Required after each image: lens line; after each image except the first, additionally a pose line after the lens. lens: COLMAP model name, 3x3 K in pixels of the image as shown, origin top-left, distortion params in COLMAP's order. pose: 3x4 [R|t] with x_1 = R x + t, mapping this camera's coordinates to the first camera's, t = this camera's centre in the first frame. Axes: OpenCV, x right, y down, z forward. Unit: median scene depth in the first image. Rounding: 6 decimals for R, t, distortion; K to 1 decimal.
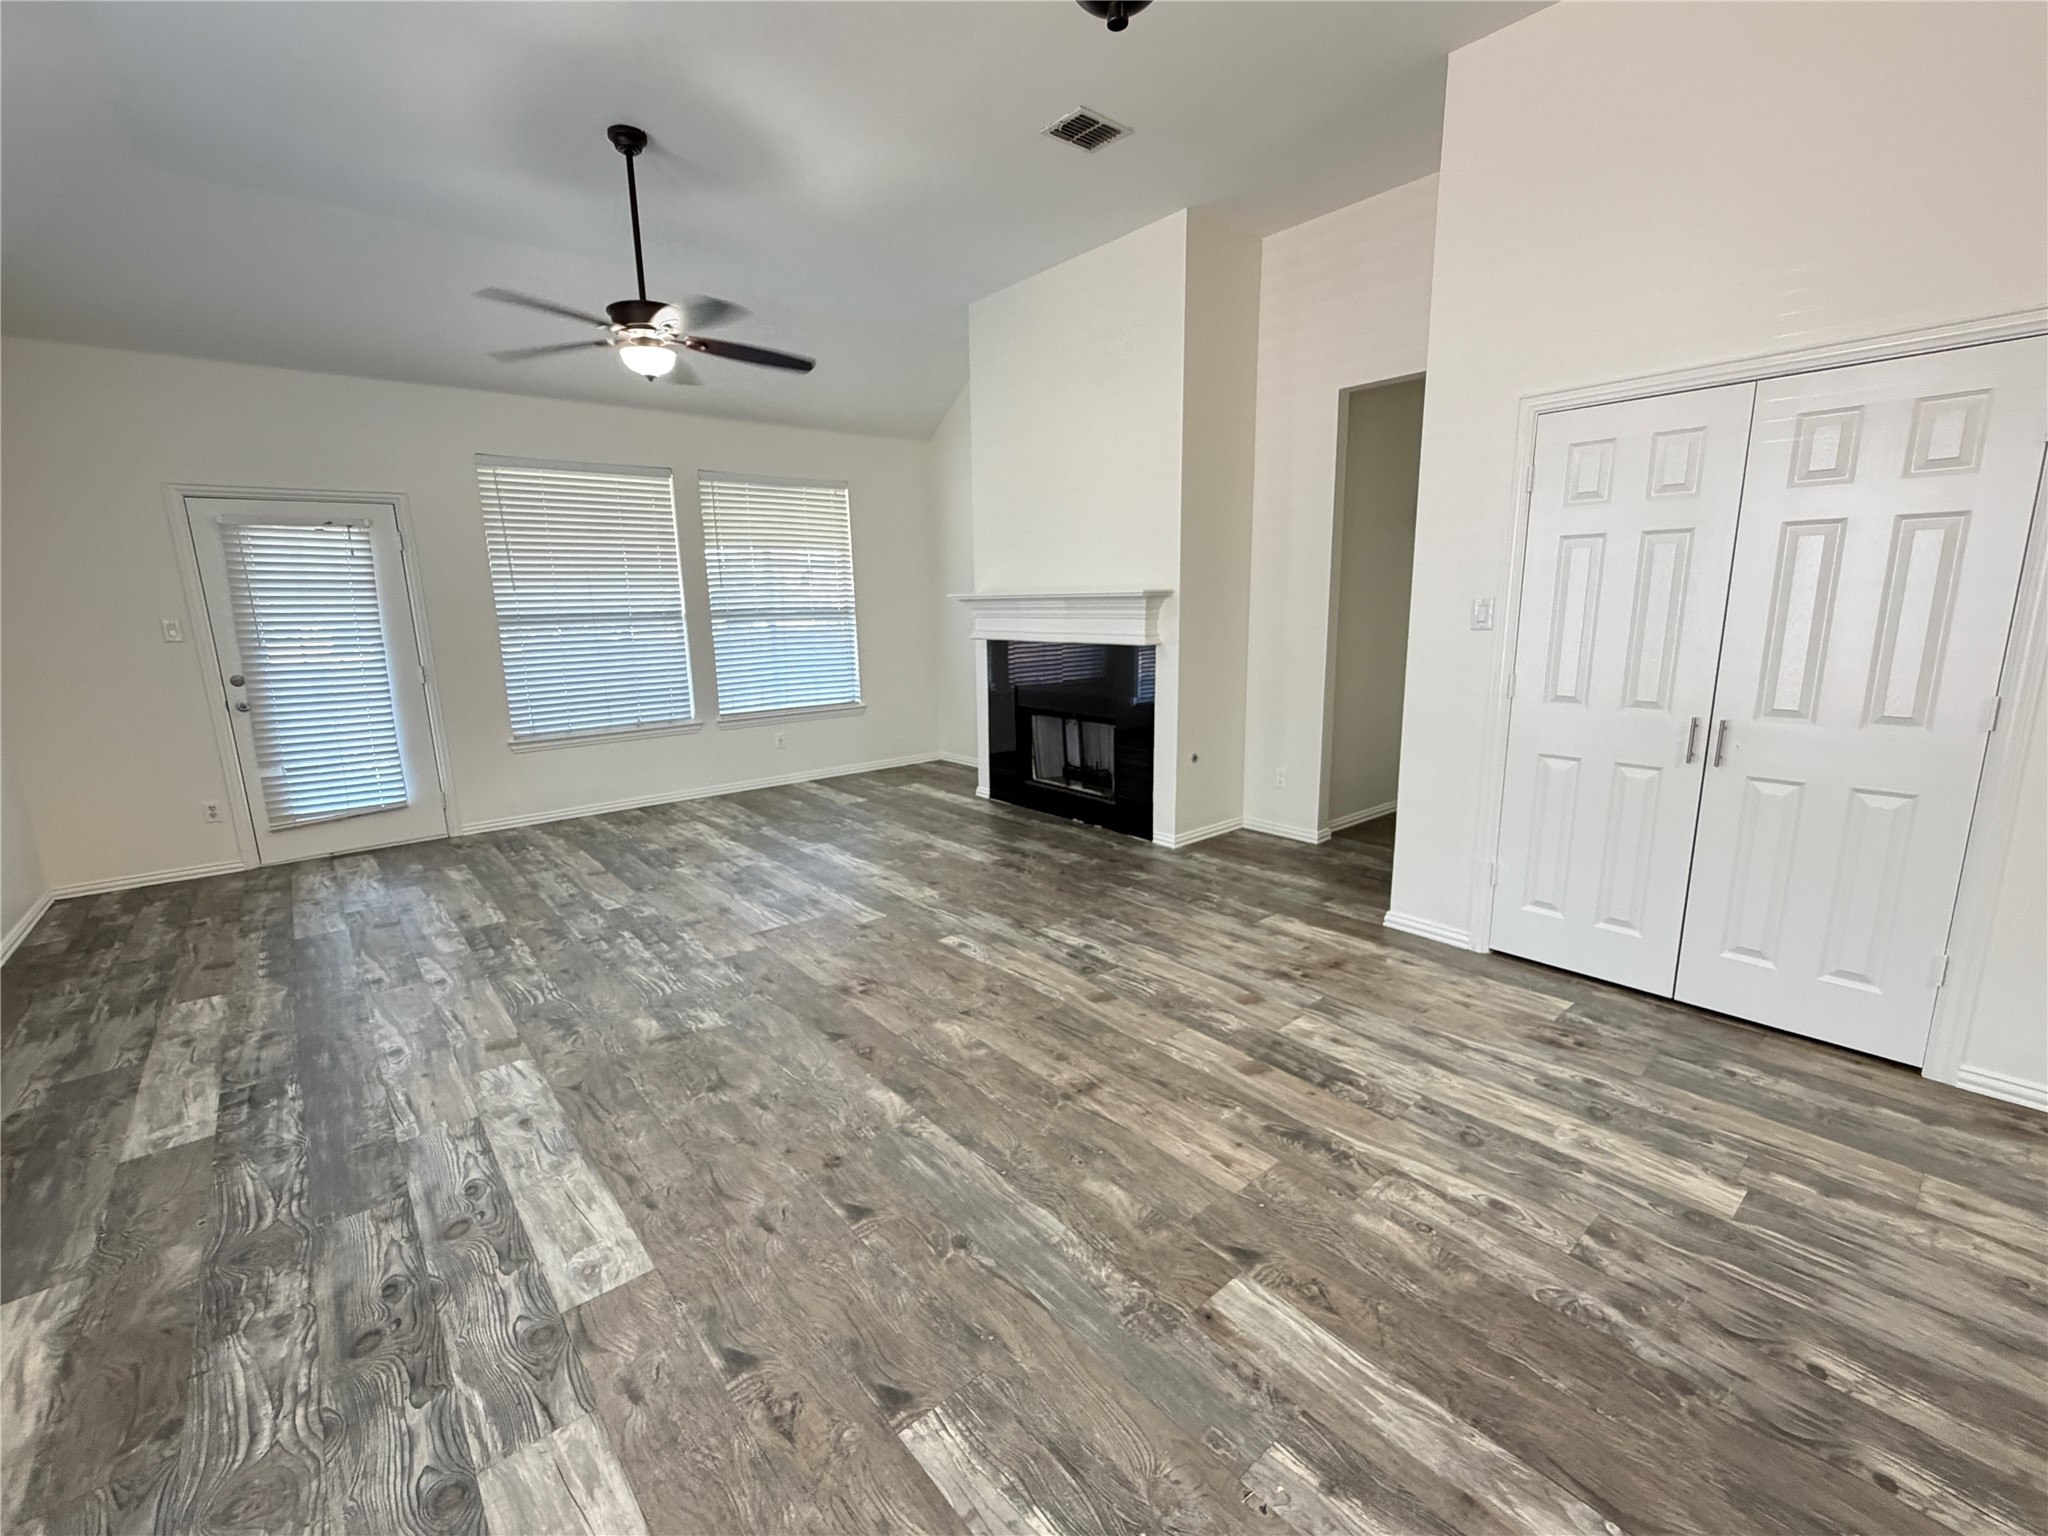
lens RADIAL K [[877.4, 0, 1025.0], [0, 877.4, 772.7], [0, 0, 1]] dist [0.000641, 0.000308]
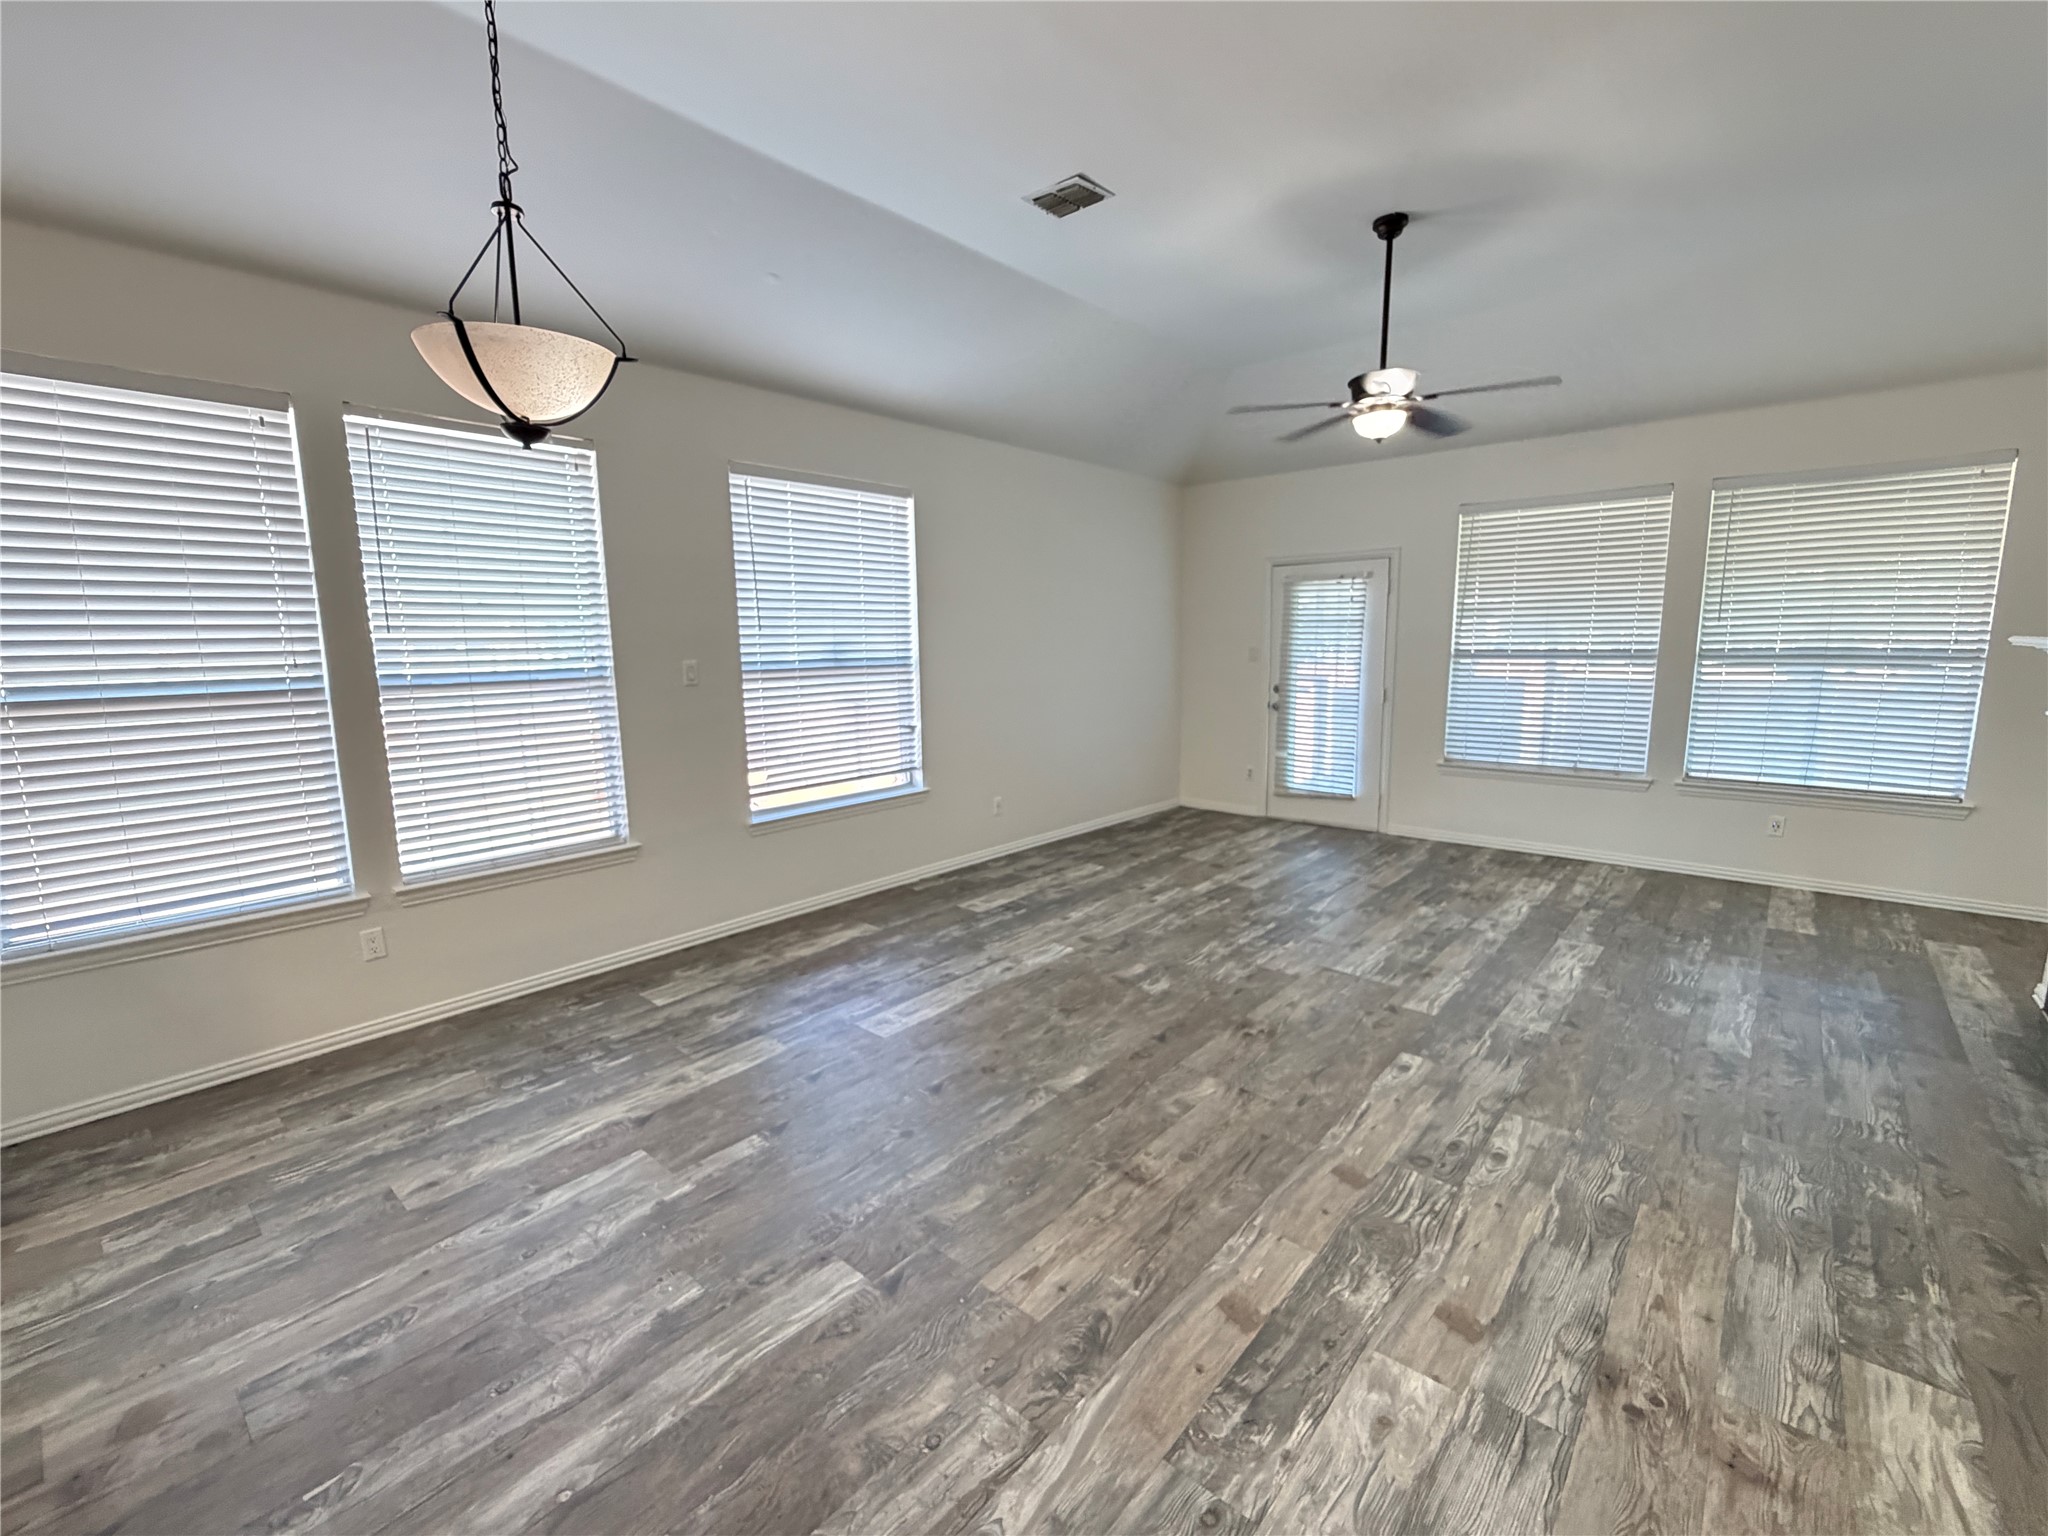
lens RADIAL K [[877.4, 0, 1018.4], [0, 877.4, 773.7], [0, 0, 1]] dist [0.000641, 0.000308]
pose [[0.148879, 0.171364, -0.973894, 0.704060], [-0.184991, 0.972309, 0.142806, -0.138958], [0.971398, 0.158901, 0.176457, 0.500657]]
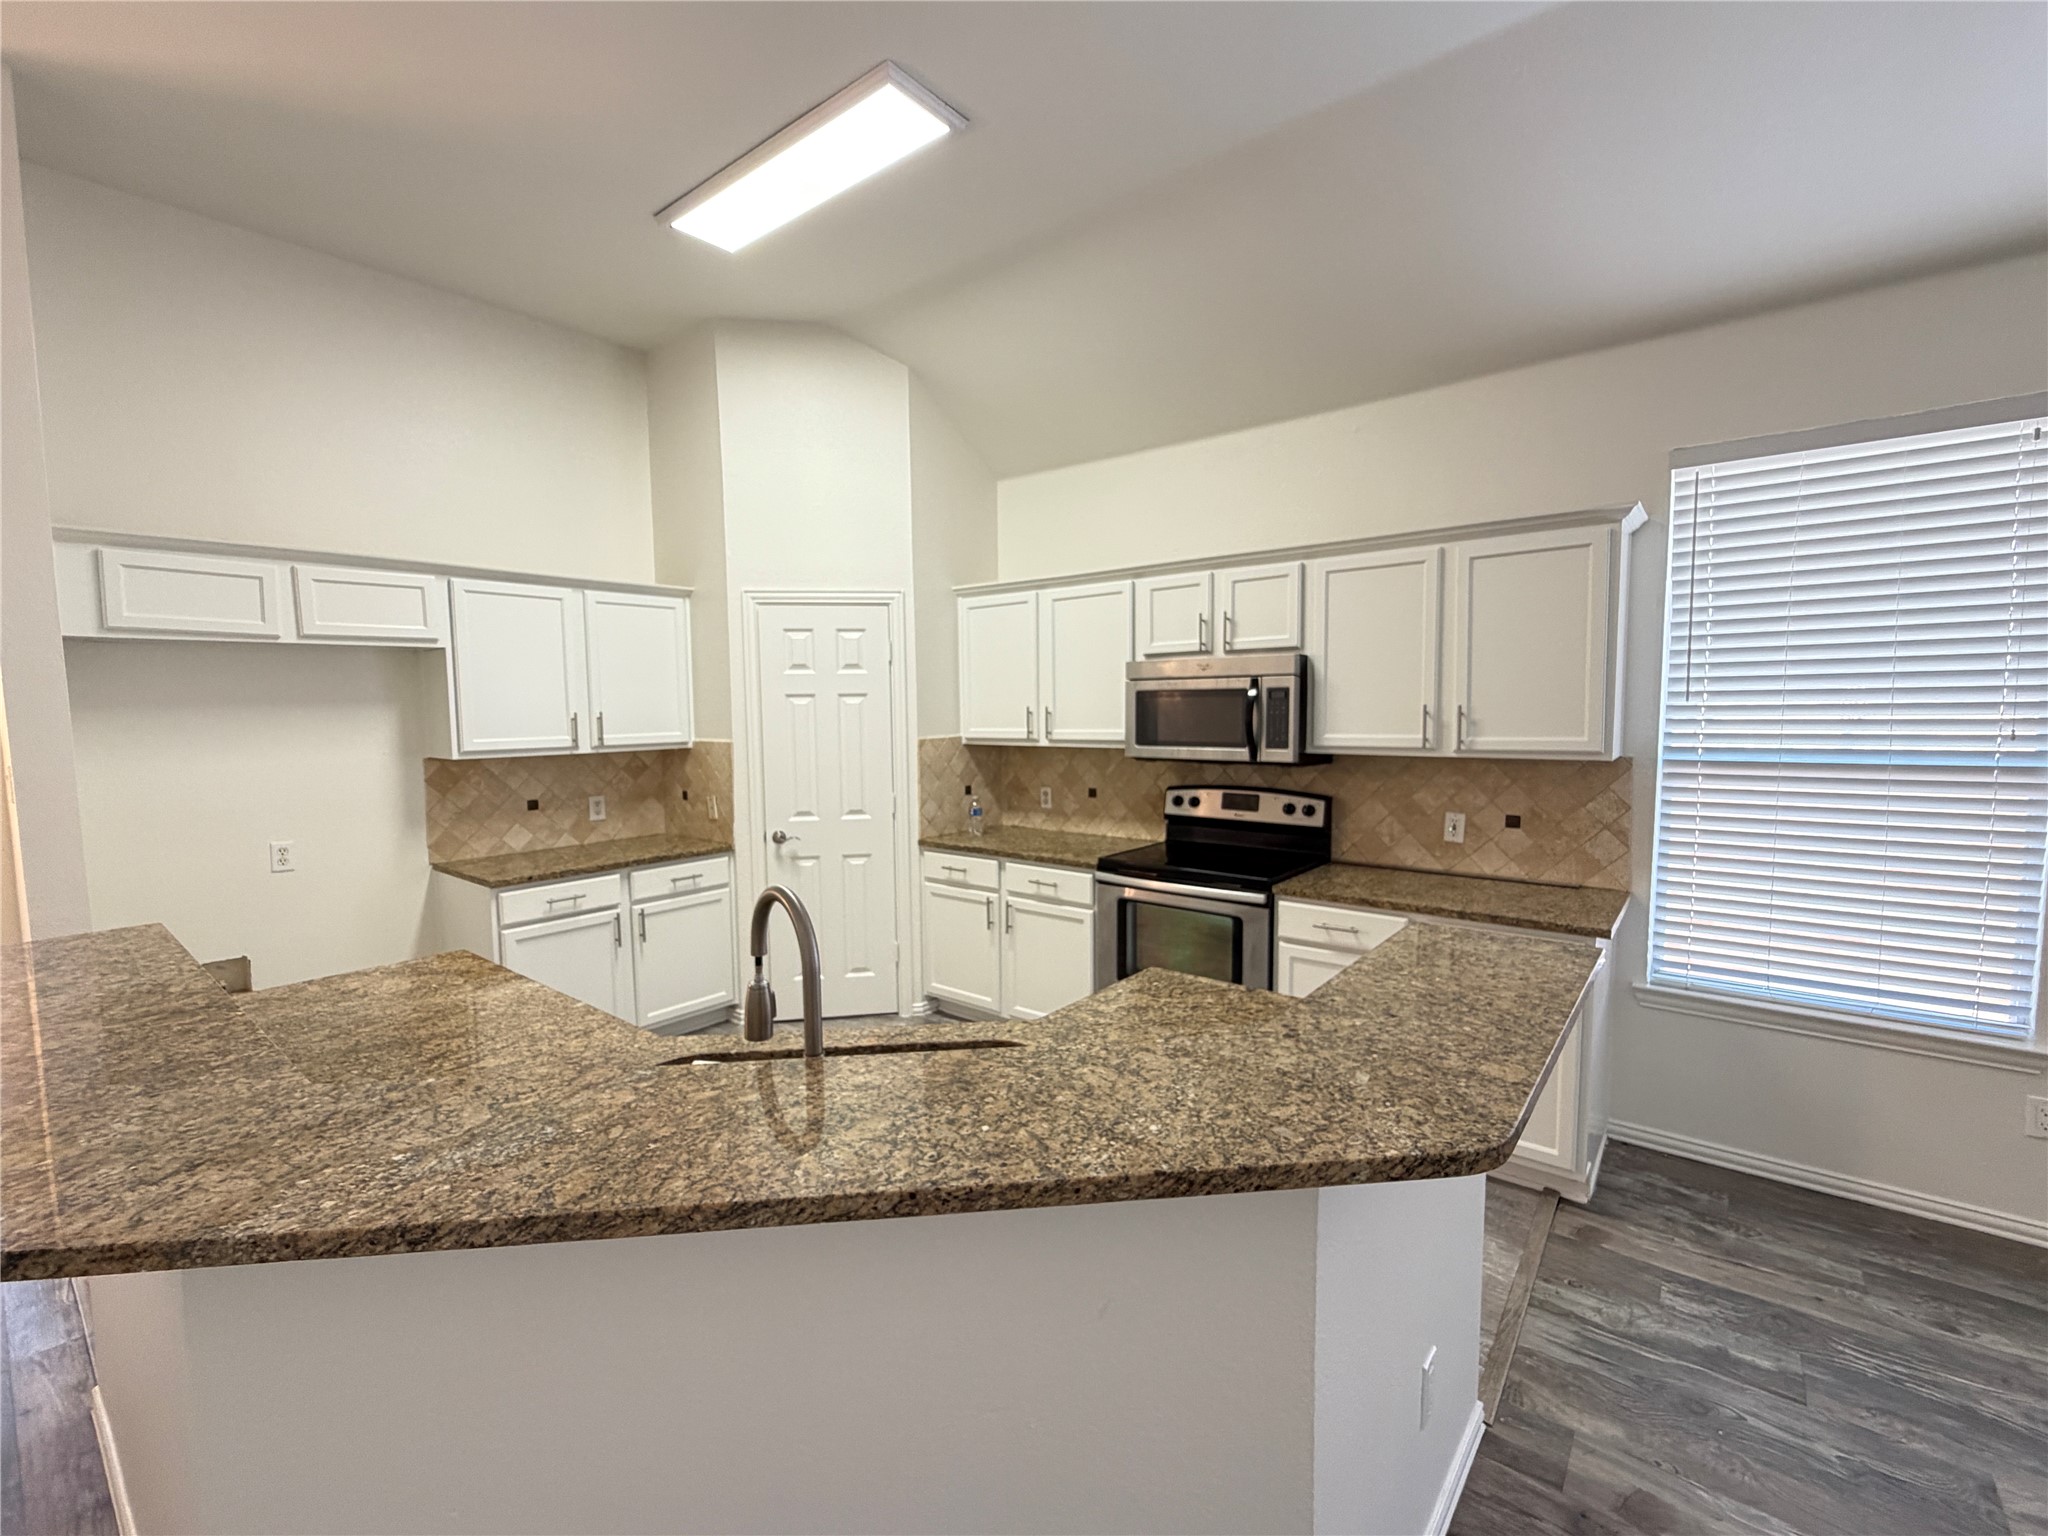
lens RADIAL K [[877.4, 0, 1026.0], [0, 877.4, 771.3], [0, 0, 1]] dist [0.000641, 0.000308]
pose [[-0.981266, 0.046867, -0.186872, 0.608680], [-0.006151, 0.961845, 0.273526, -0.143477], [0.192561, 0.269551, -0.943537, 0.442210]]
